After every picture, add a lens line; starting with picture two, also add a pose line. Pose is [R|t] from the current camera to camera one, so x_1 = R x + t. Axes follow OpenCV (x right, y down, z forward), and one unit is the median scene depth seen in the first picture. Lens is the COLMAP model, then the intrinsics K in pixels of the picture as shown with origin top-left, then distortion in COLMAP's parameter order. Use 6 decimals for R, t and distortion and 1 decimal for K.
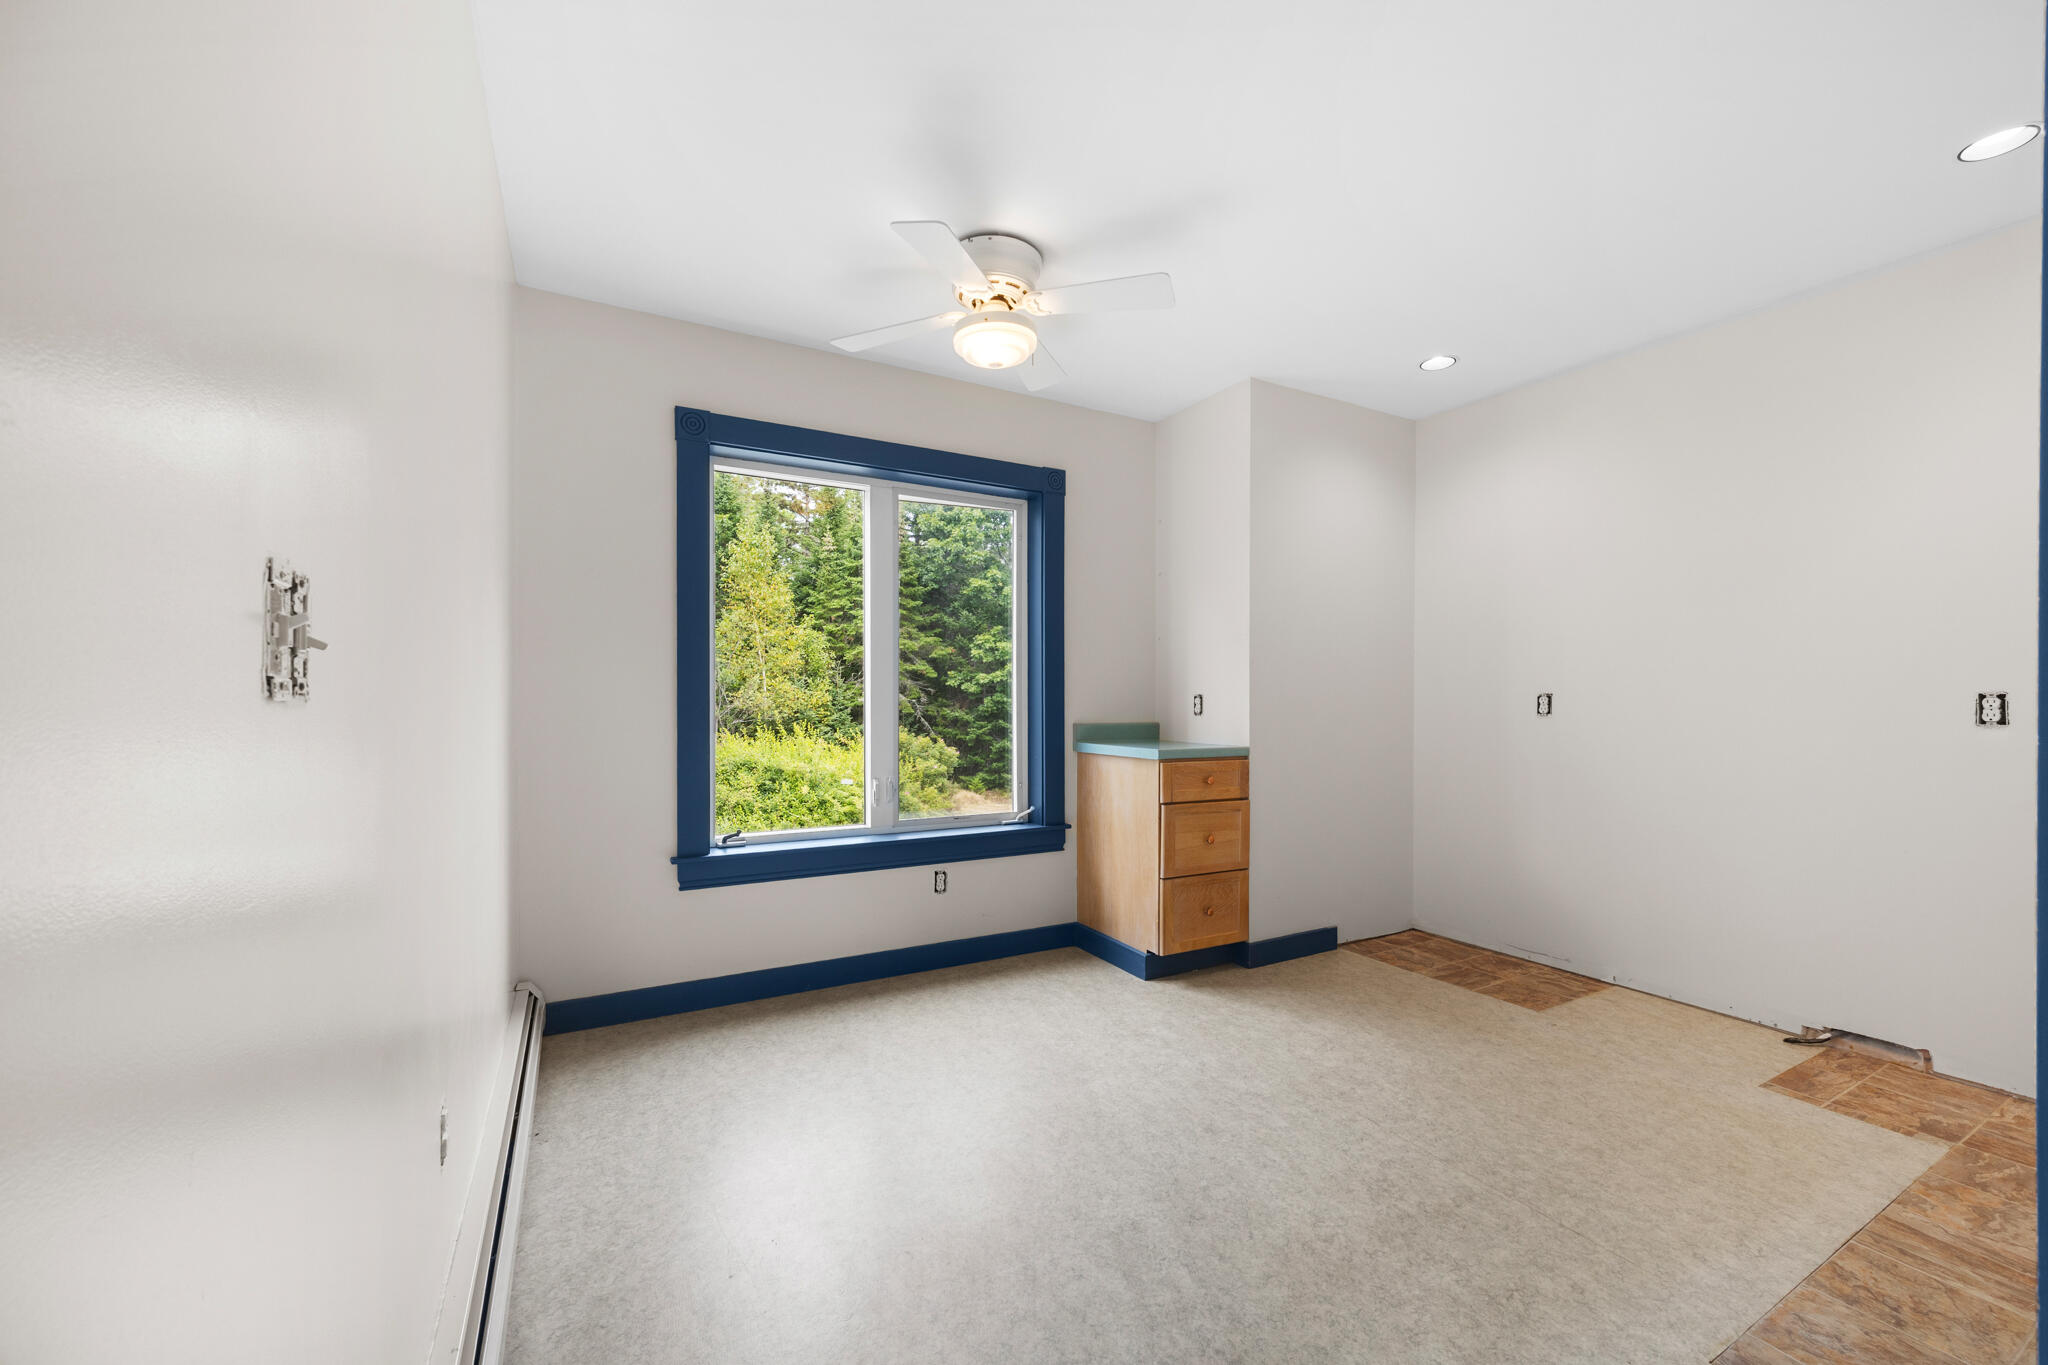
lens RADIAL K [[794.8, 0, 1036.5], [0, 794.8, 666.9], [0, 0, 1]] dist [-0.000750, 0.000076]
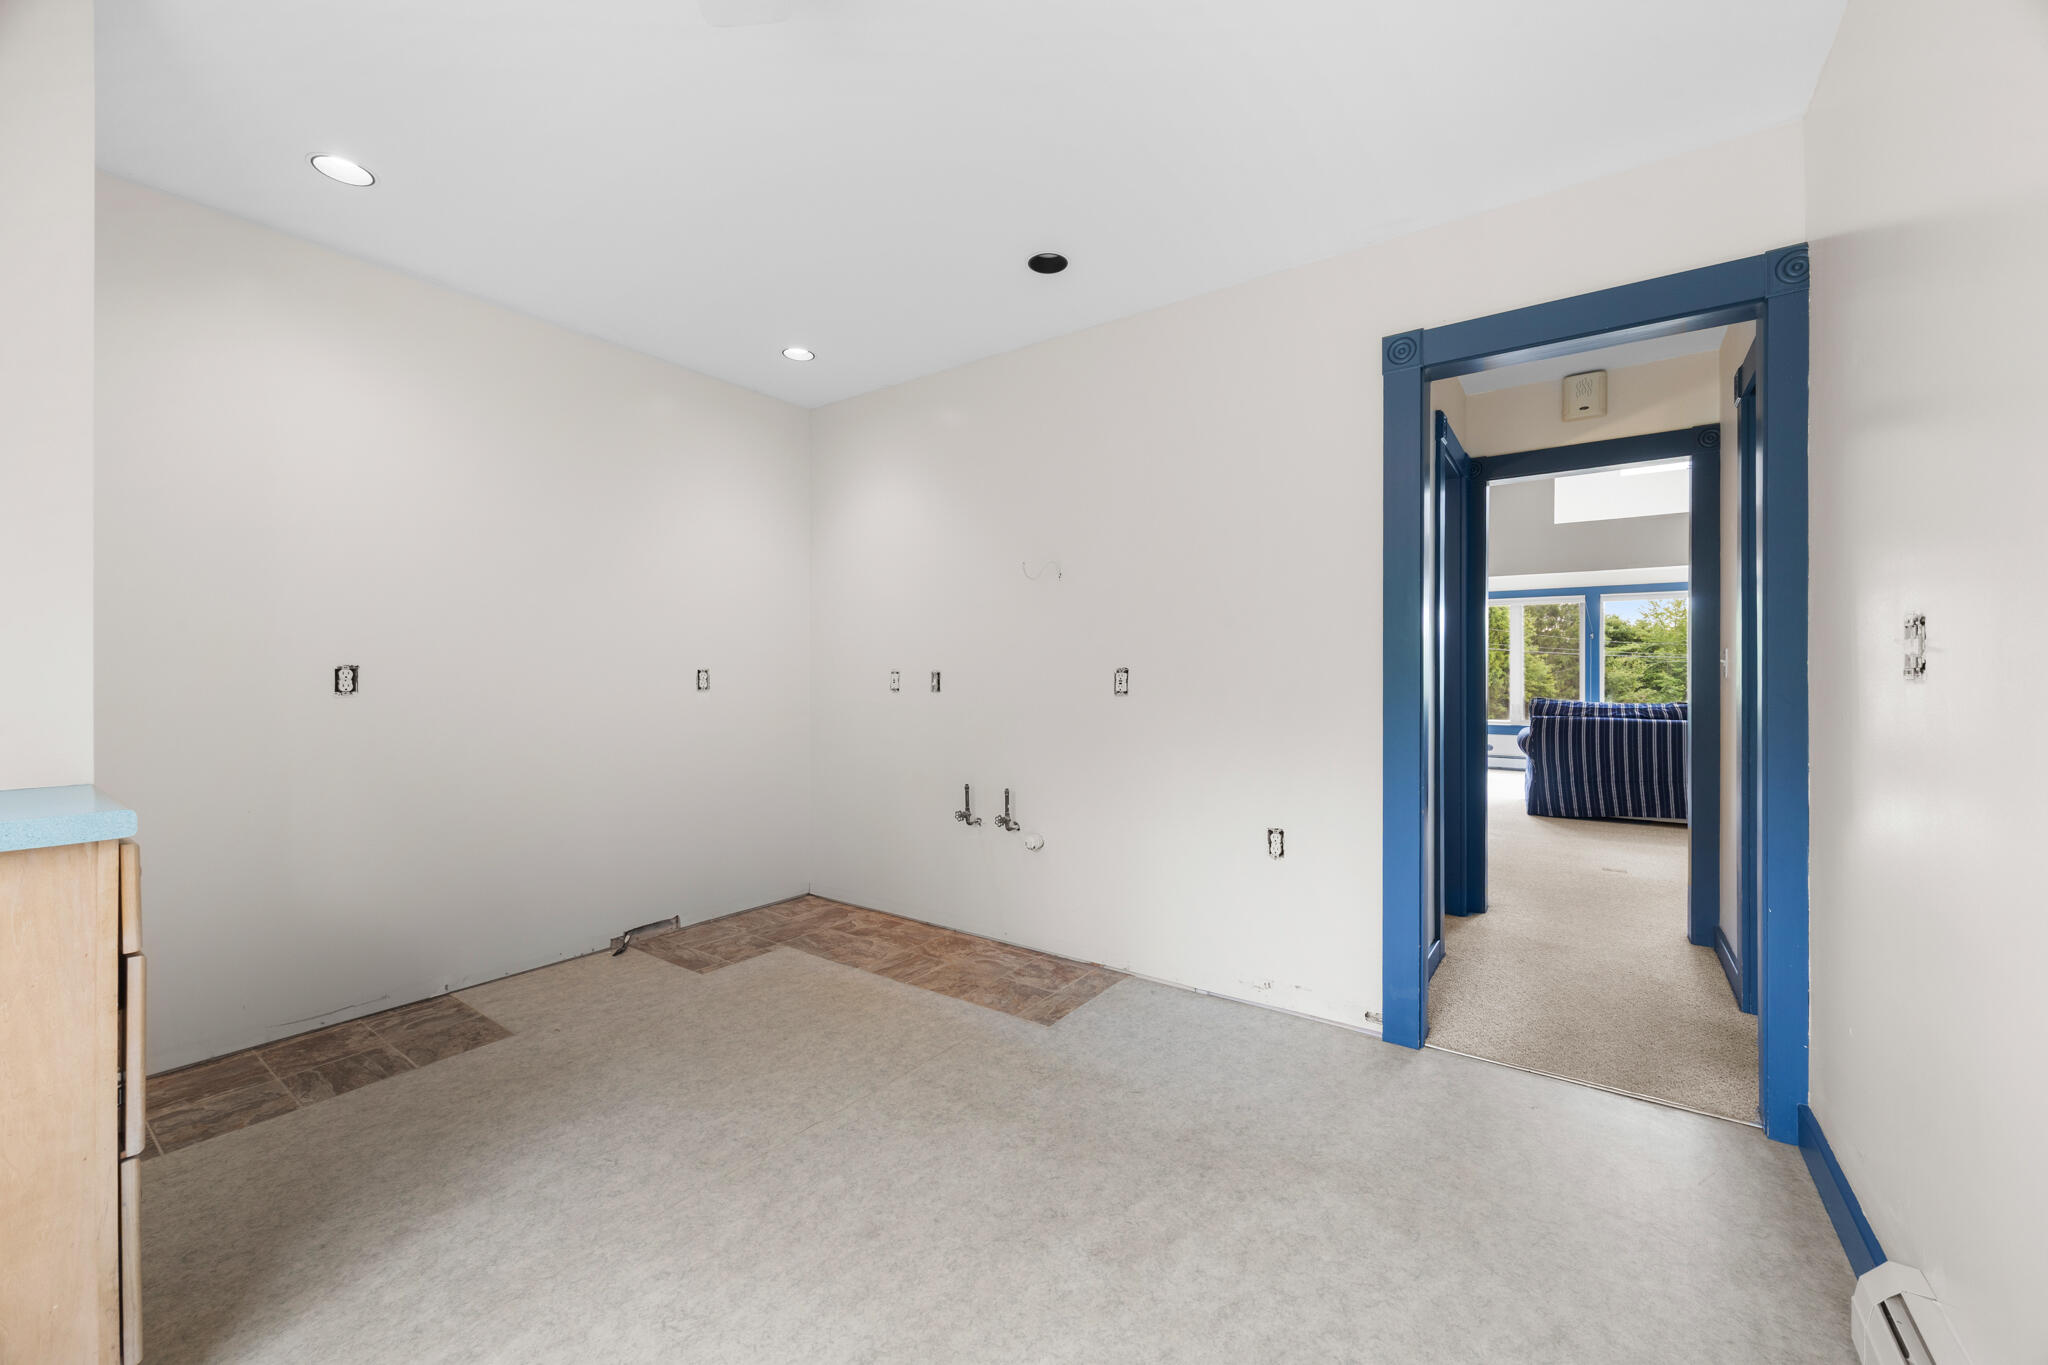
lens RADIAL K [[787.0, 0, 1048.9], [0, 787.0, 679.4], [0, 0, 1]] dist [0.010756, 0.000056]
pose [[-0.429198, -0.008728, 0.903168, -0.438988], [-0.041482, 0.999089, -0.010058, 0.036149], [-0.902257, -0.041782, -0.429169, 0.961990]]
